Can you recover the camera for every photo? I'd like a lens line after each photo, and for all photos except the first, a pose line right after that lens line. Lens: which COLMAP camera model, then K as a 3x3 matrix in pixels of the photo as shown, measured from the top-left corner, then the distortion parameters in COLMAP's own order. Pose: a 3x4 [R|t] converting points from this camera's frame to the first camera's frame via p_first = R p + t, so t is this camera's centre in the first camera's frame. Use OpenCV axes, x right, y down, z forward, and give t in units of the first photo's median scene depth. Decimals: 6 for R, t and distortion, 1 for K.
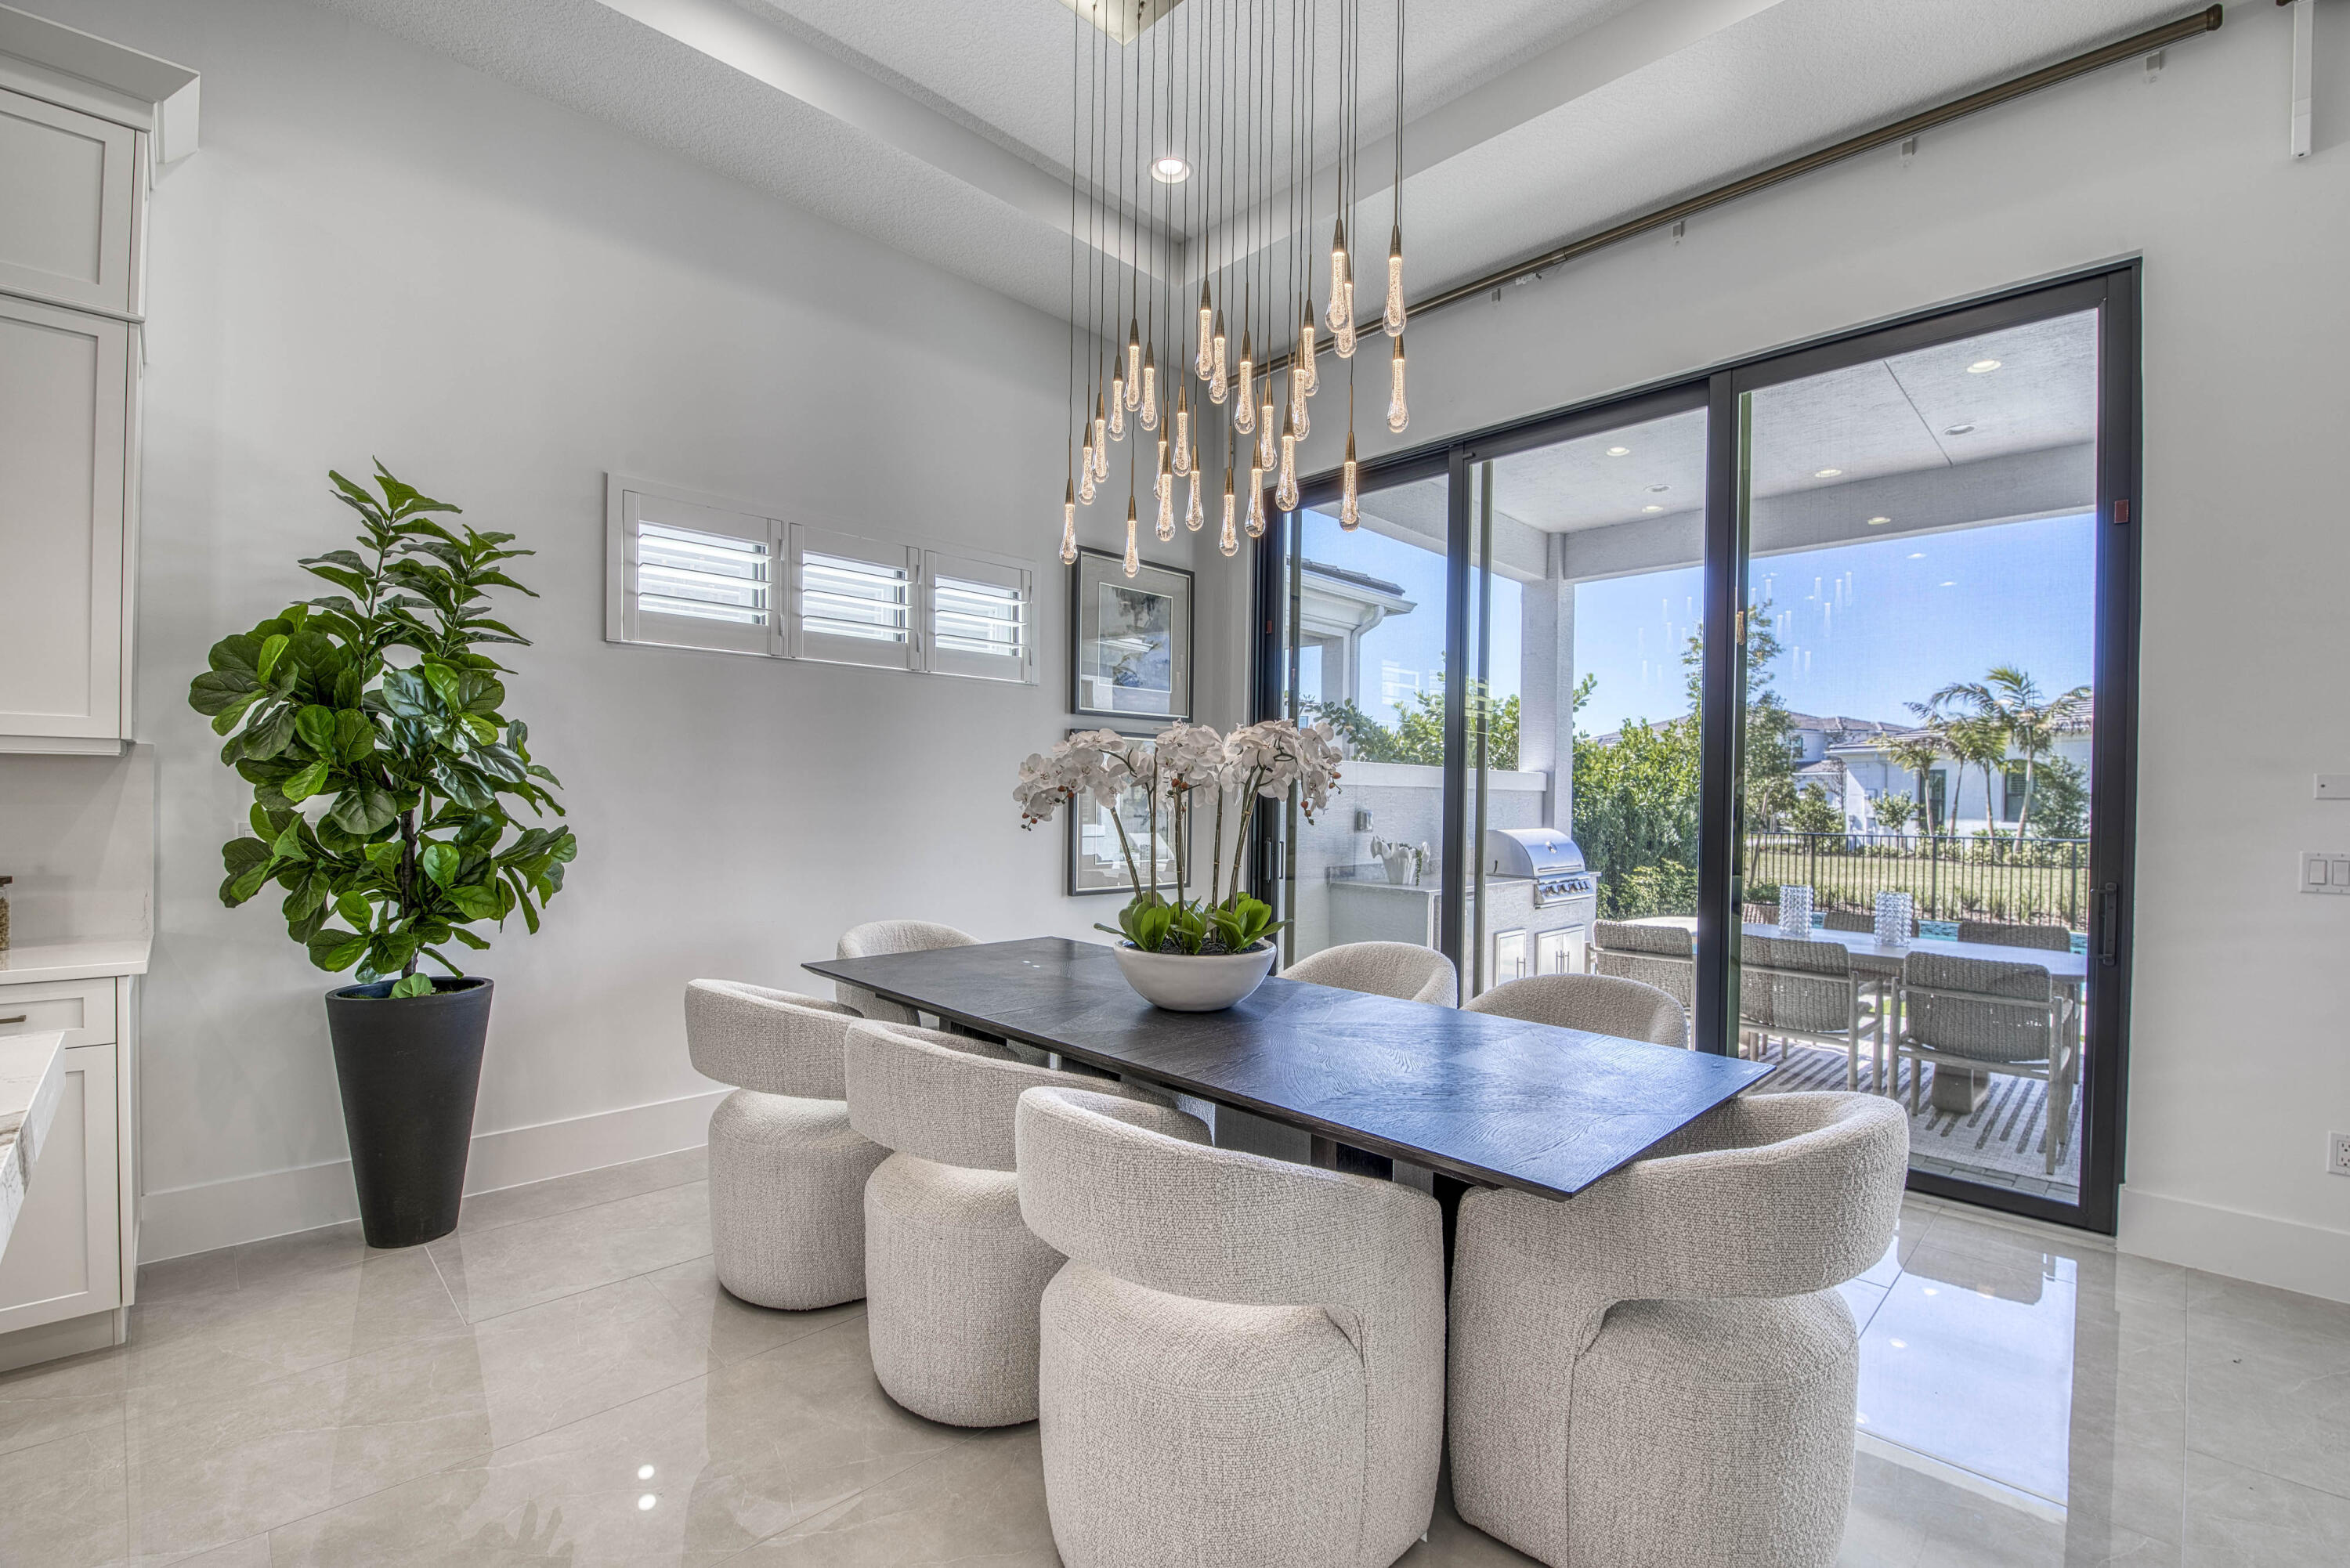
lens RADIAL K [[1012.0, 0, 1208.1], [0, 1012.0, 801.7], [0, 0, 1]] dist [-0.006727, -0.007321]
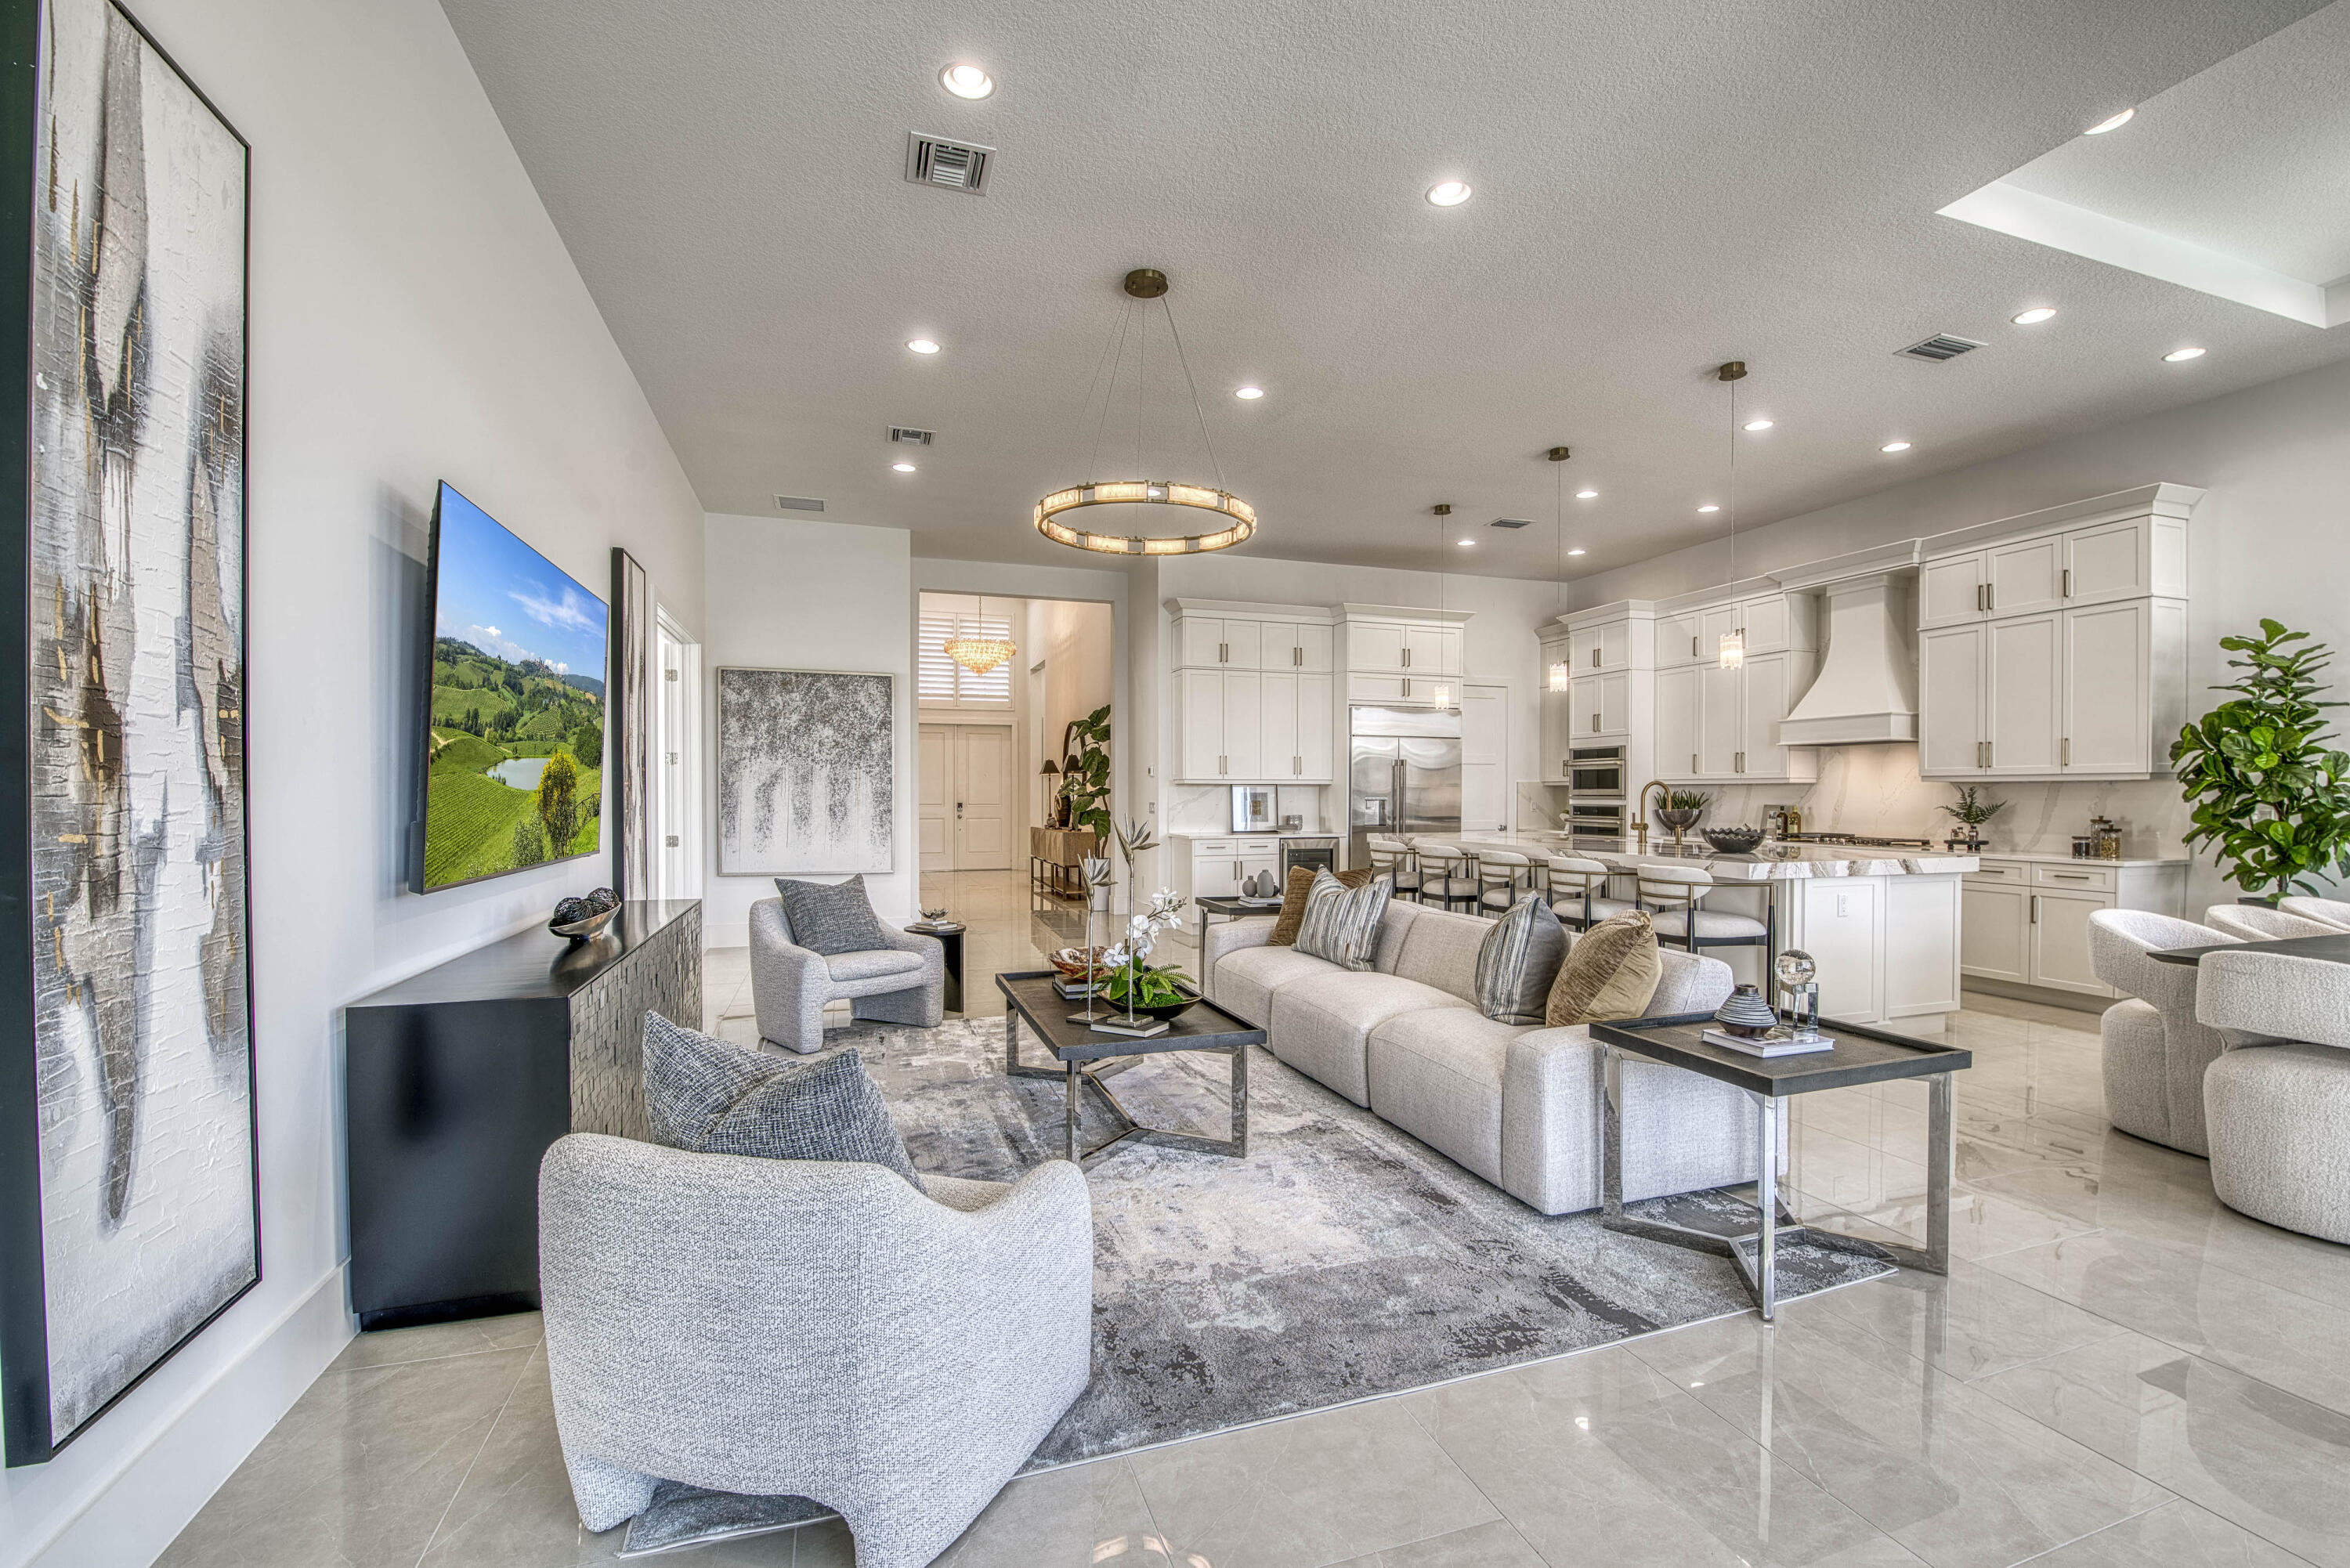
lens RADIAL K [[1012.0, 0, 1201.4], [0, 1012.0, 804.3], [0, 0, 1]] dist [-0.006727, -0.007321]
pose [[-0.446404, -0.005271, -0.894816, 1.654368], [-0.012842, 0.999917, 0.000516, 0.032624], [0.894739, 0.011722, -0.446435, 0.031029]]
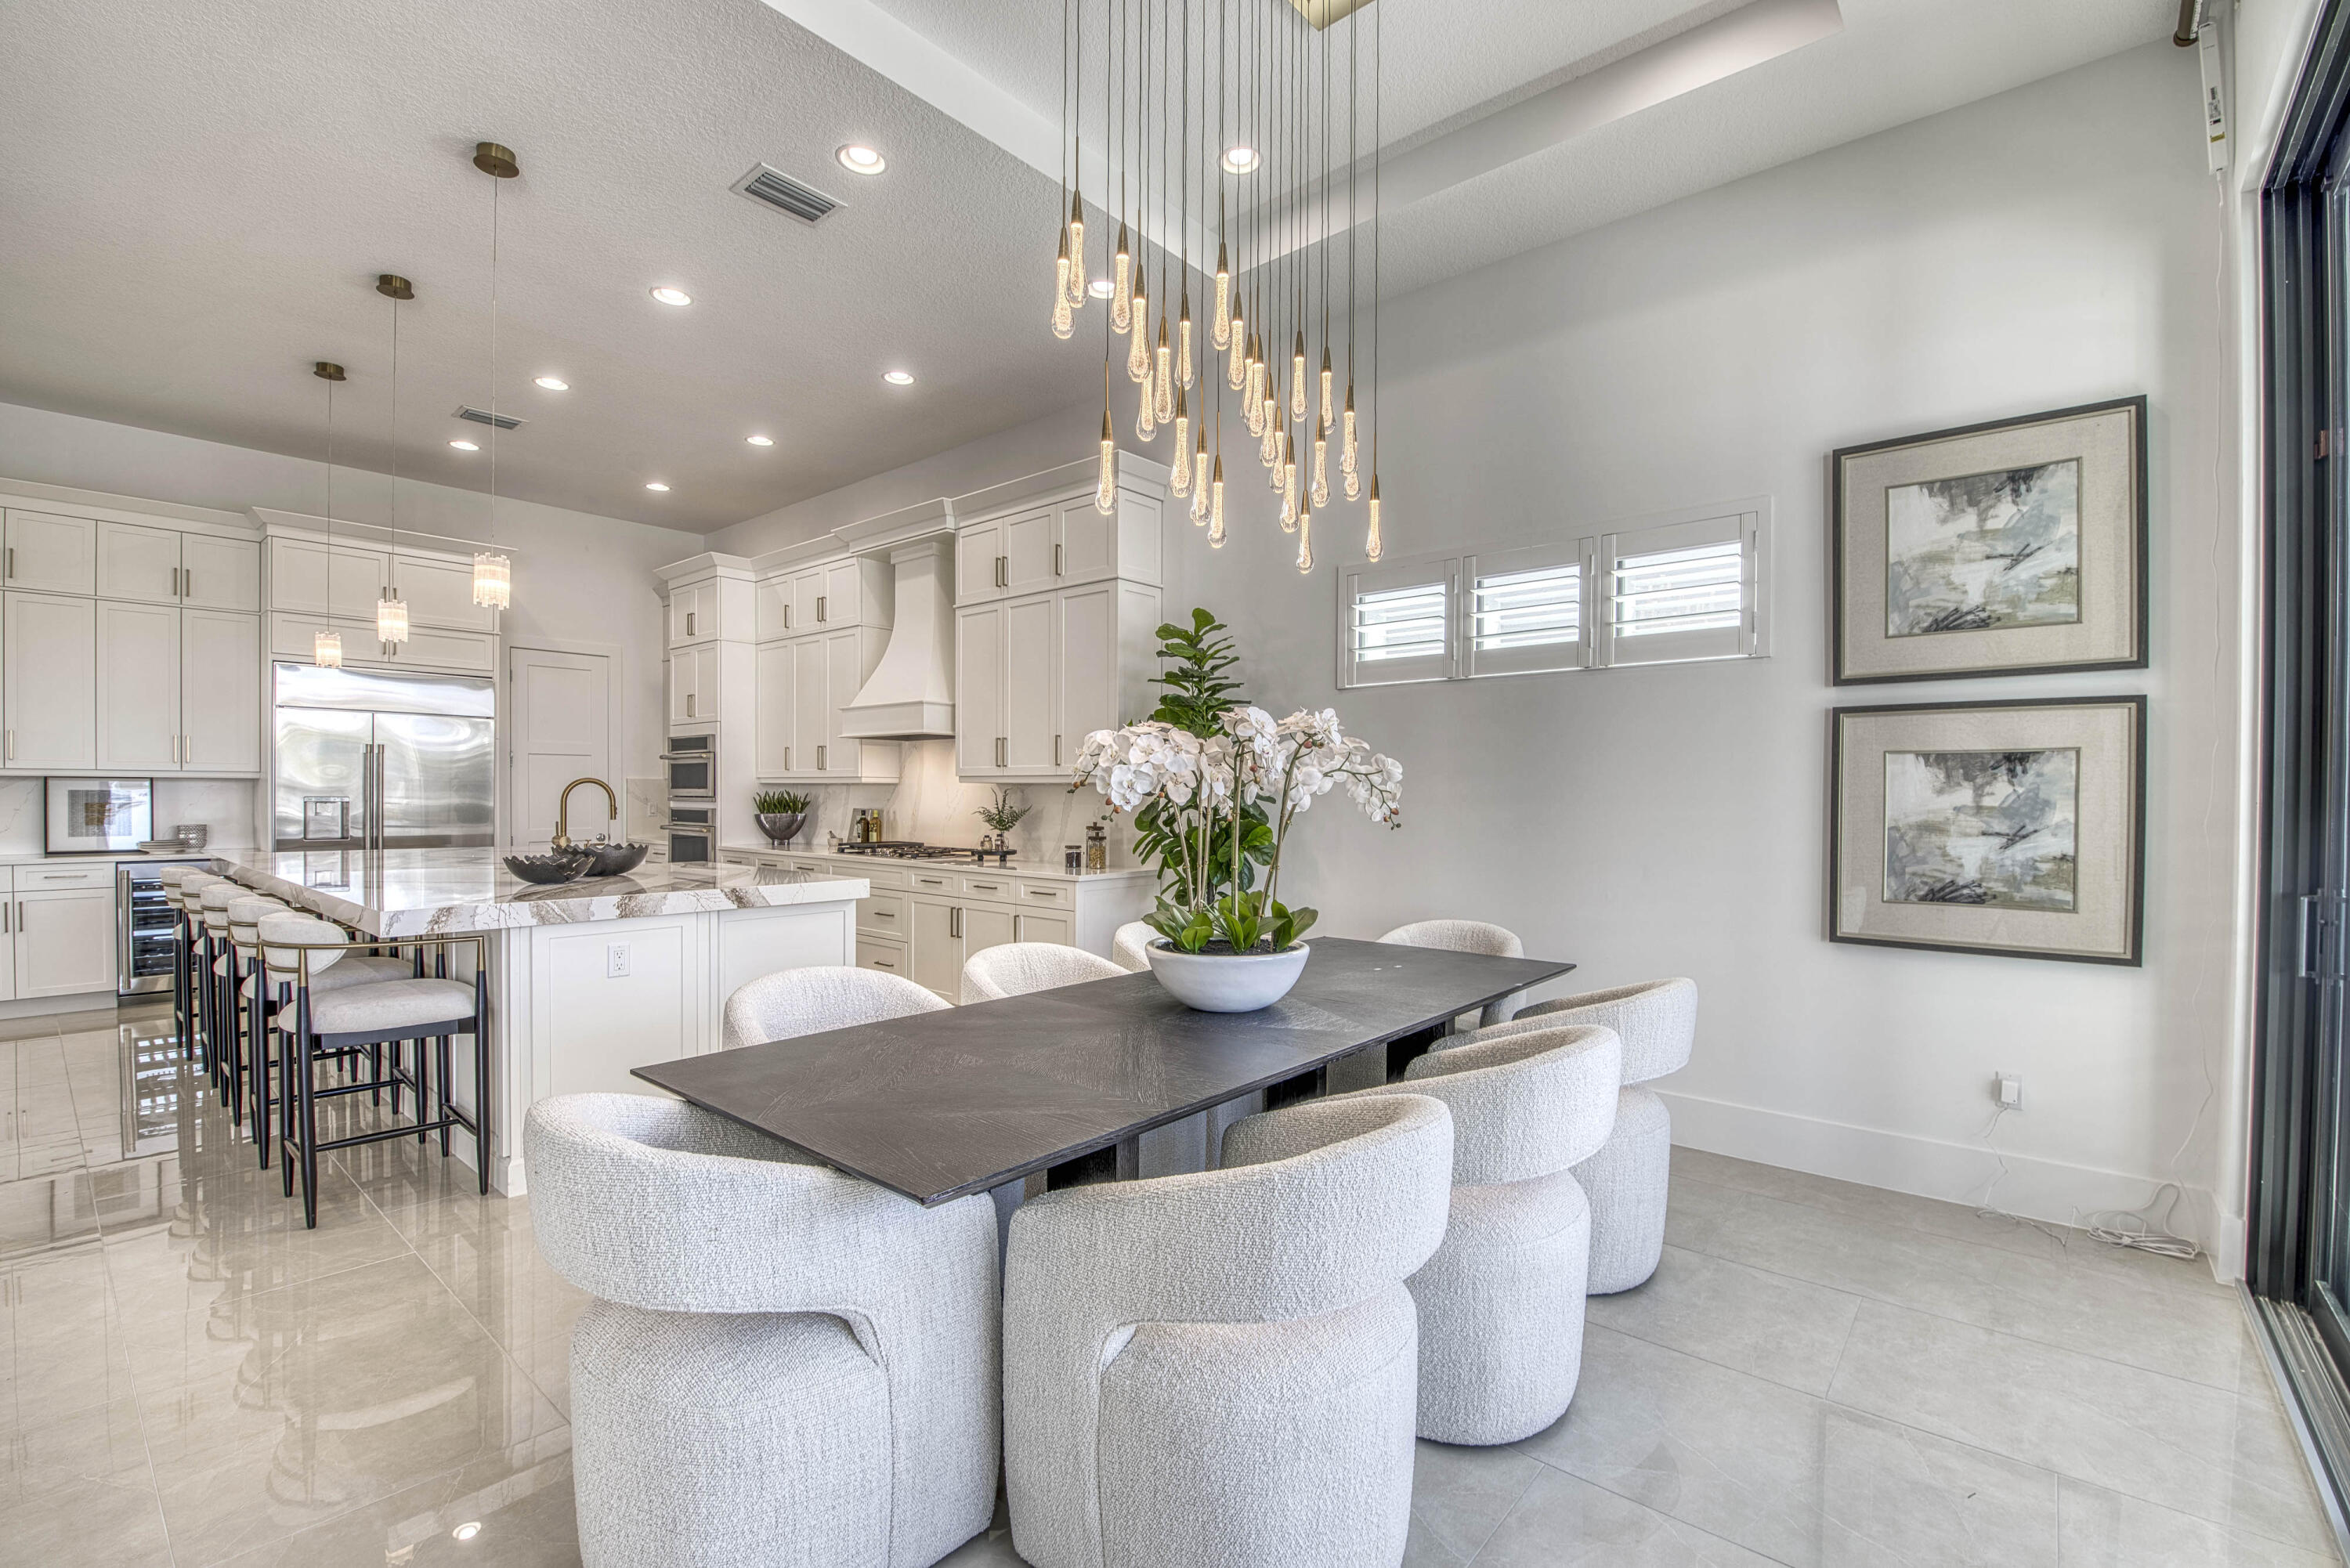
lens RADIAL K [[1012.0, 0, 1202.6], [0, 1012.0, 802.5], [0, 0, 1]] dist [-0.006727, -0.007321]
pose [[0.083584, -0.006088, -0.996482, 0.875103], [-0.010989, 0.999915, -0.007030, 0.008623], [0.996440, 0.011538, 0.083510, 0.805786]]
